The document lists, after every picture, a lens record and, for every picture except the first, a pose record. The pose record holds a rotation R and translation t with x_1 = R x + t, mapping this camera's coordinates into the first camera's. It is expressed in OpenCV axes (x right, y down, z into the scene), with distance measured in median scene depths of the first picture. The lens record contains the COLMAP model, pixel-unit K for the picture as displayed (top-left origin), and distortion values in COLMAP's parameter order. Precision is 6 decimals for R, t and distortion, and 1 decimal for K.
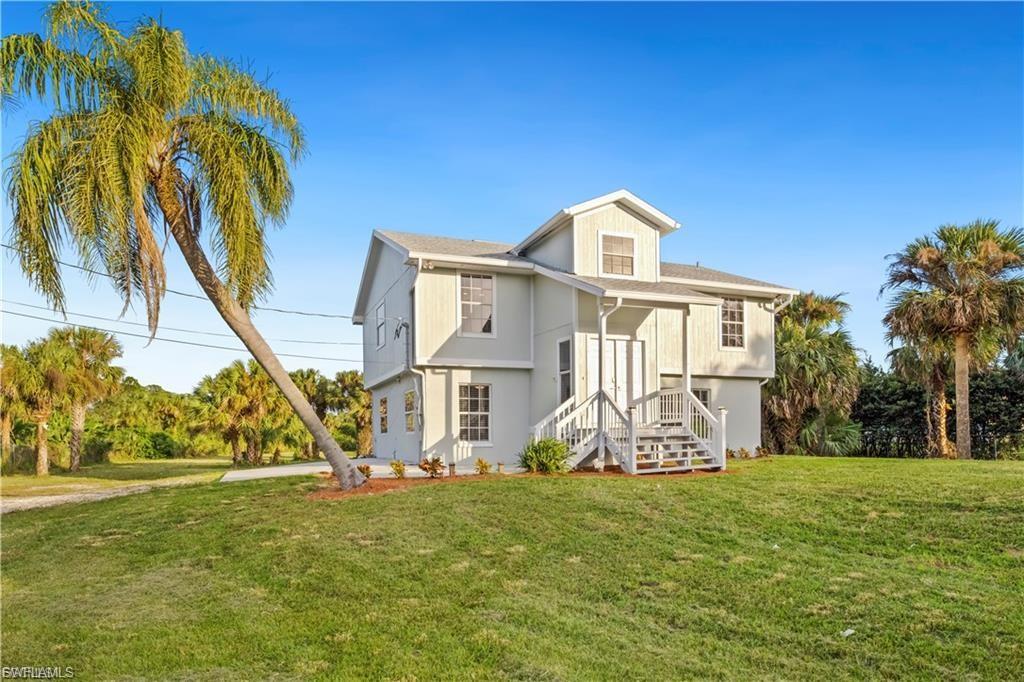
lens RADIAL K [[627.7, 0, 512.2], [0, 627.7, 346.8], [0, 0, 1]] dist [-0.004149, -0.000591]
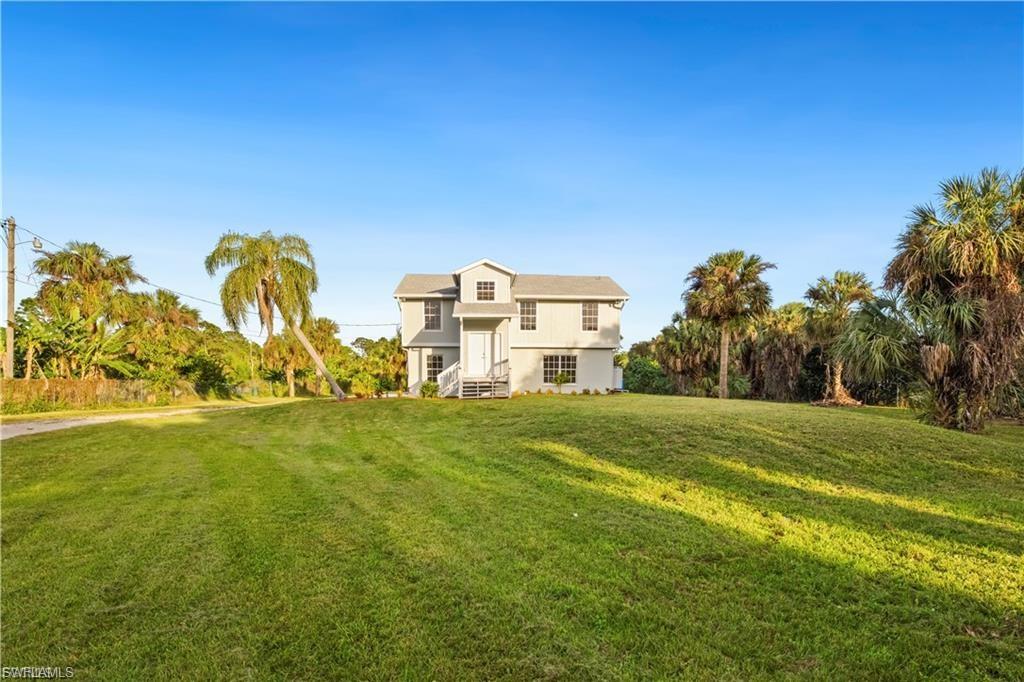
lens RADIAL K [[500.1, 0, 511.6], [0, 500.1, 338.0], [0, 0, 1]] dist [0.002660, 0.000084]
pose [[0.949797, -0.015795, -0.312469, 0.688784], [0.034828, 0.997855, 0.055427, -0.076723], [0.310923, -0.063527, 0.948310, -0.455410]]
